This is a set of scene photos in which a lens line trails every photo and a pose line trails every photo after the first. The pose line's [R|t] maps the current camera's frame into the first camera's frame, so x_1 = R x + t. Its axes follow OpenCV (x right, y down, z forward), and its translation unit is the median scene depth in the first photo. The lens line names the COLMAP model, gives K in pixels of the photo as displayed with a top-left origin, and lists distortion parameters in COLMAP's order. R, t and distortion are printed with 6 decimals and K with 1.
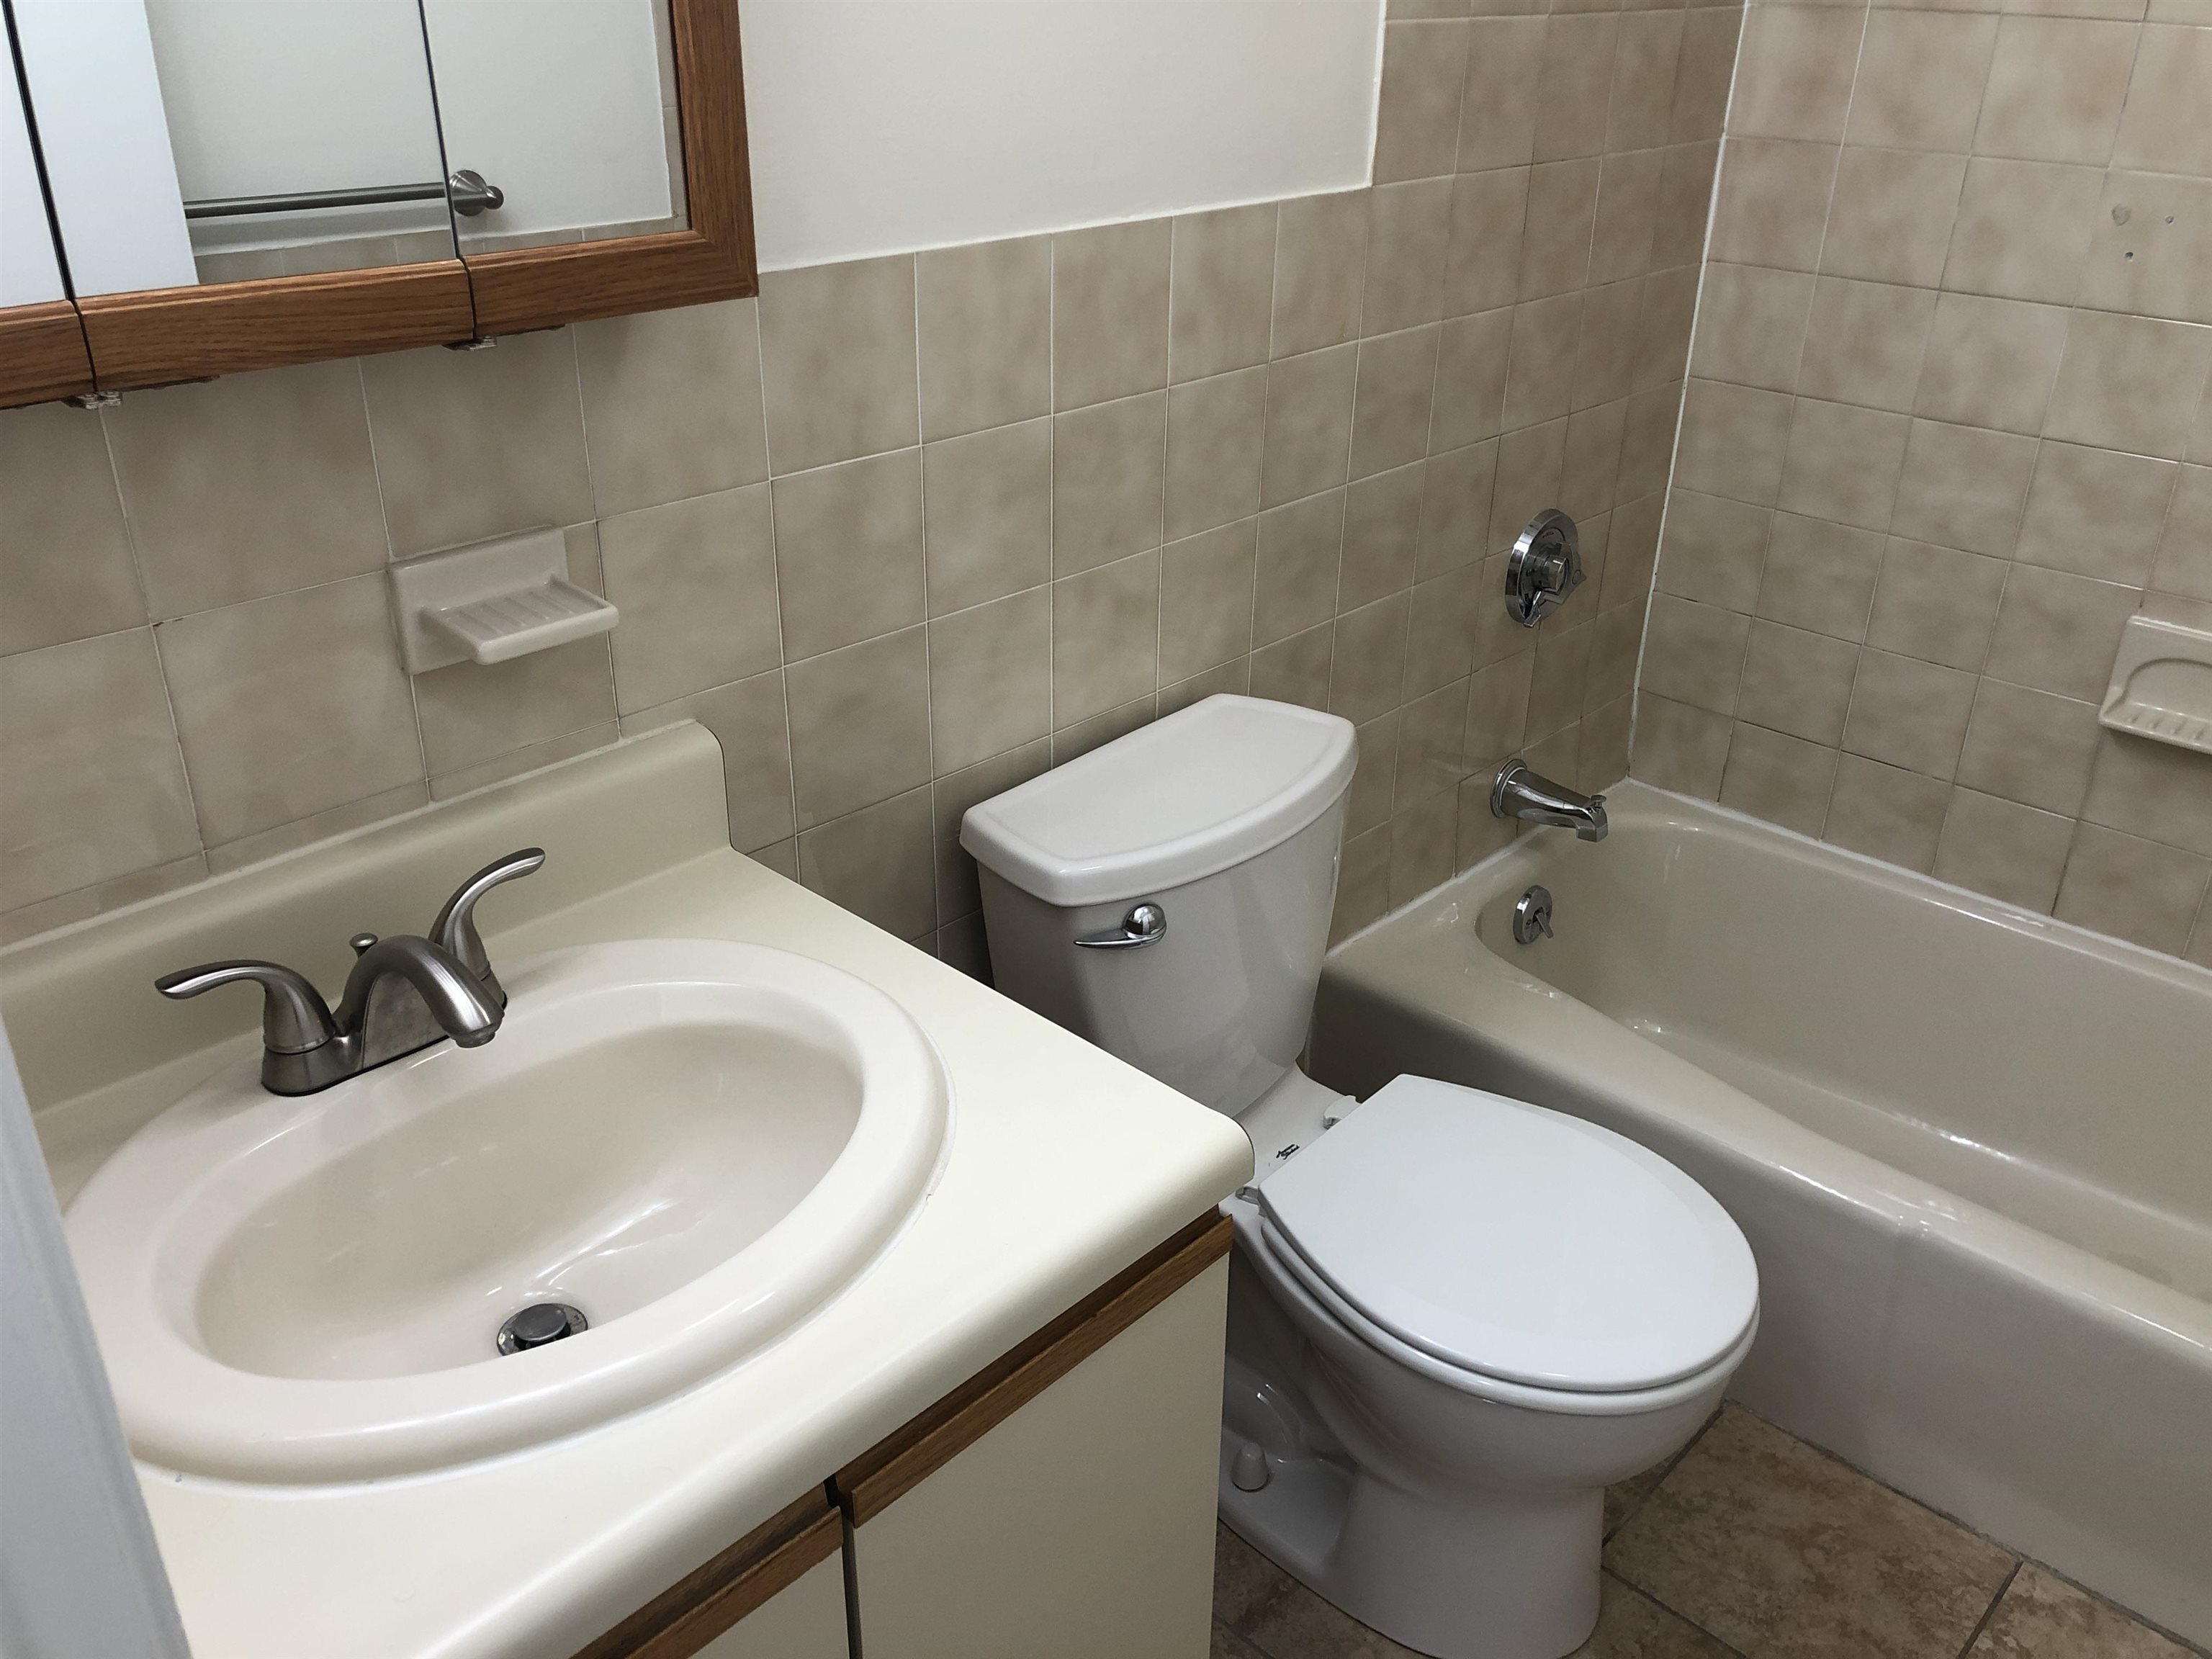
lens RADIAL K [[1773.1, 0, 1106.0], [0, 1773.1, 829.5], [0, 0, 1]] dist [0.025081, -0.000052]
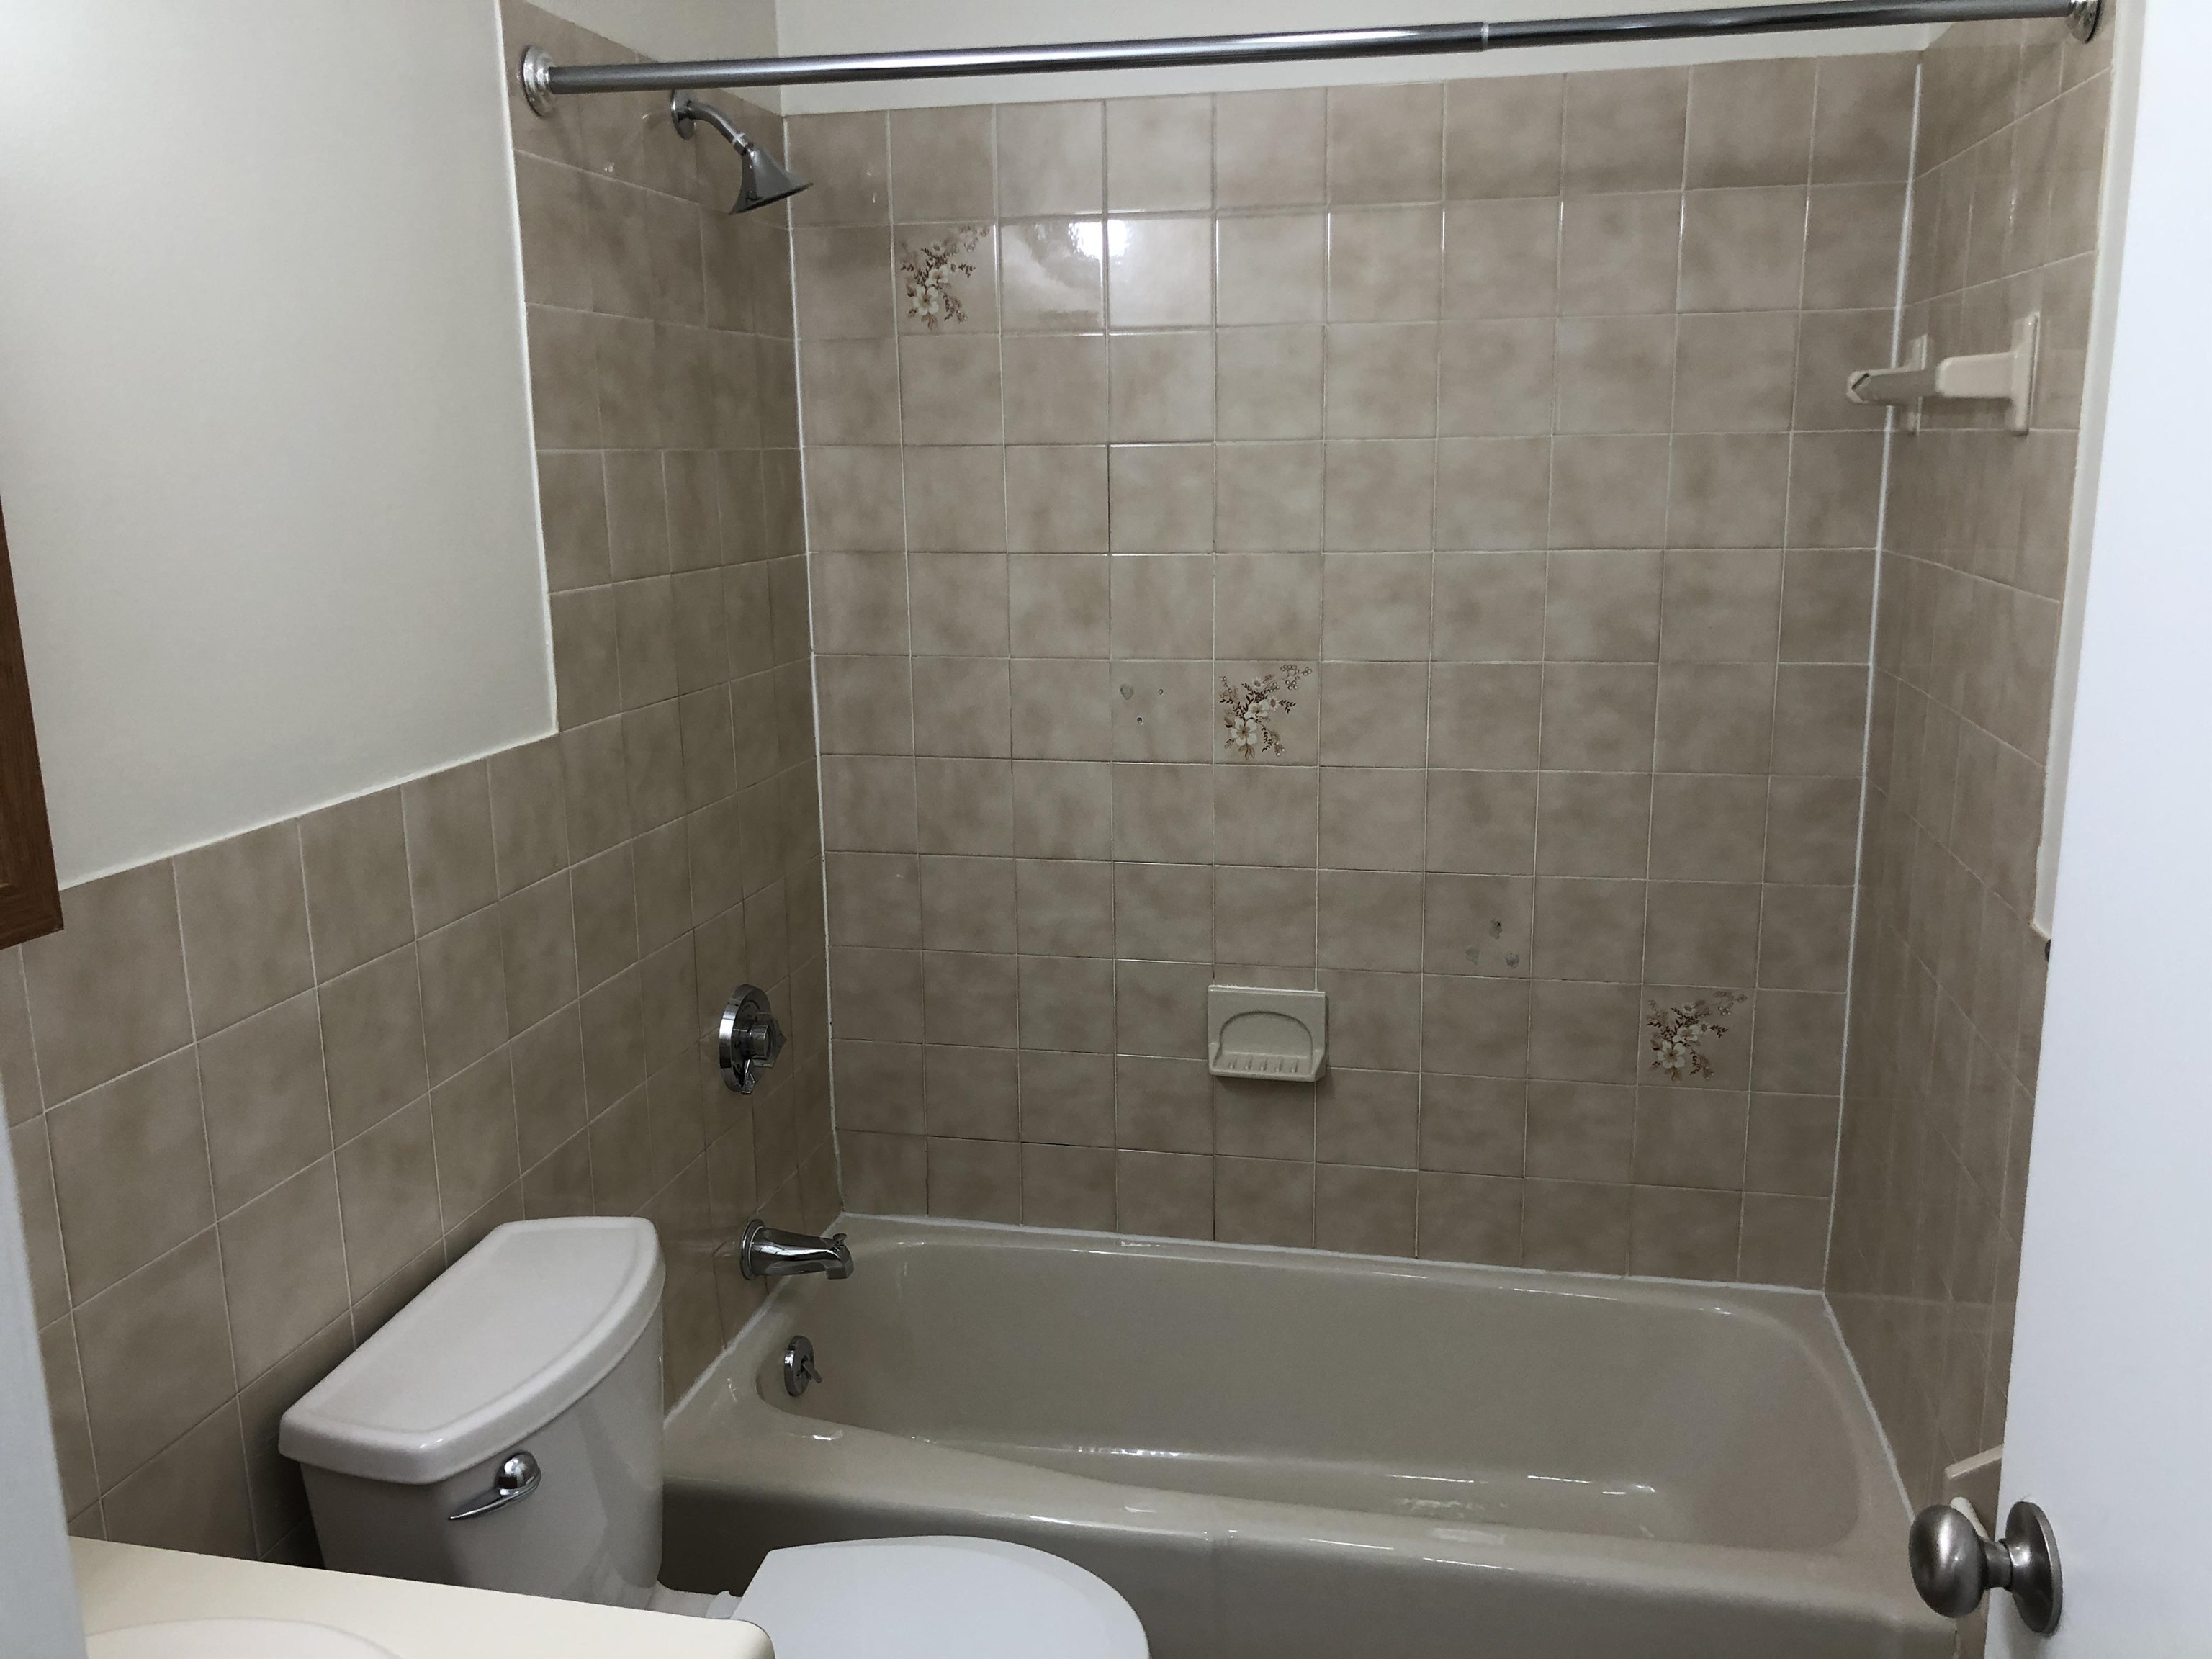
lens RADIAL K [[1762.4, 0, 1106.0], [0, 1762.4, 829.5], [0, 0, 1]] dist [-0.006352, -0.012006]
pose [[0.853850, -0.135907, 0.502463, -0.094043], [0.259590, 0.947884, -0.184743, -0.013872], [-0.451168, 0.288177, 0.844631, -0.041085]]
